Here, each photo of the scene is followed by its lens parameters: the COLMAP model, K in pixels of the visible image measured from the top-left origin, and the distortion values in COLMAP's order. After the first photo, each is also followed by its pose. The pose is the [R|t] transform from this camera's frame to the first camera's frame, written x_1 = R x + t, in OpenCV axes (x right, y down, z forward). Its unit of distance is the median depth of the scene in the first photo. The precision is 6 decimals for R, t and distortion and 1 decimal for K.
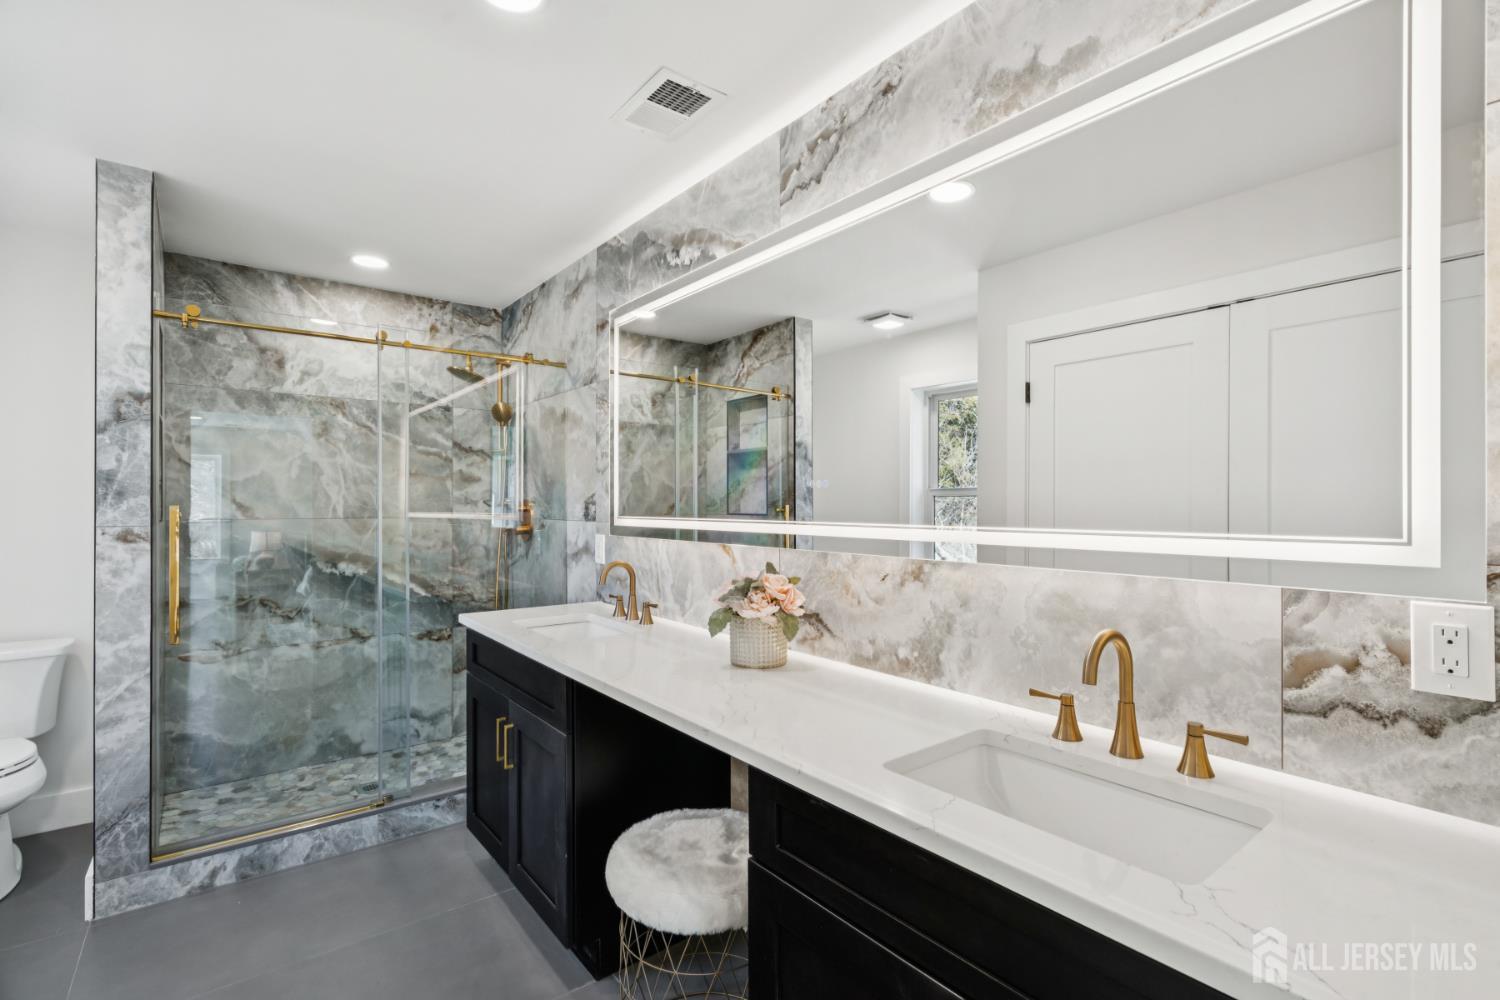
lens RADIAL K [[675.1, 0, 750.0], [0, 675.1, 500.0], [0, 0, 1]] dist [0.001727, 0.001077]
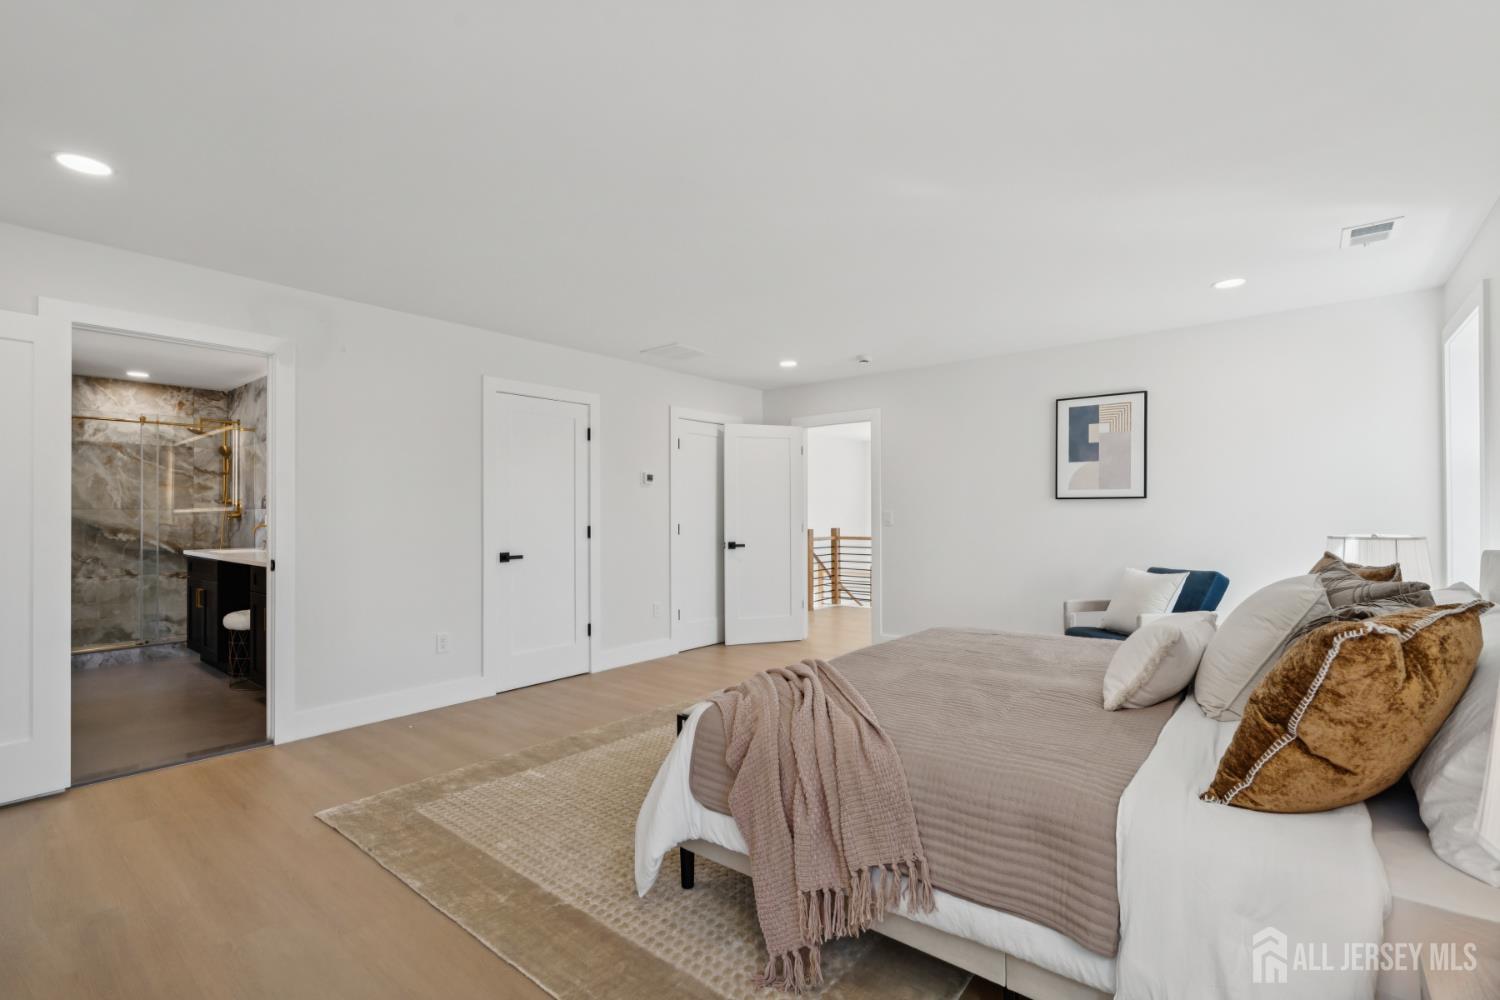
lens RADIAL K [[675.1, 0, 750.0], [0, 675.1, 500.0], [0, 0, 1]] dist [0.001727, 0.001077]
pose [[0.978452, -0.000783, 0.206474, 0.675518], [0.002745, 0.999954, -0.009217, 0.023457], [-0.206457, 0.009585, 0.978409, -1.126218]]
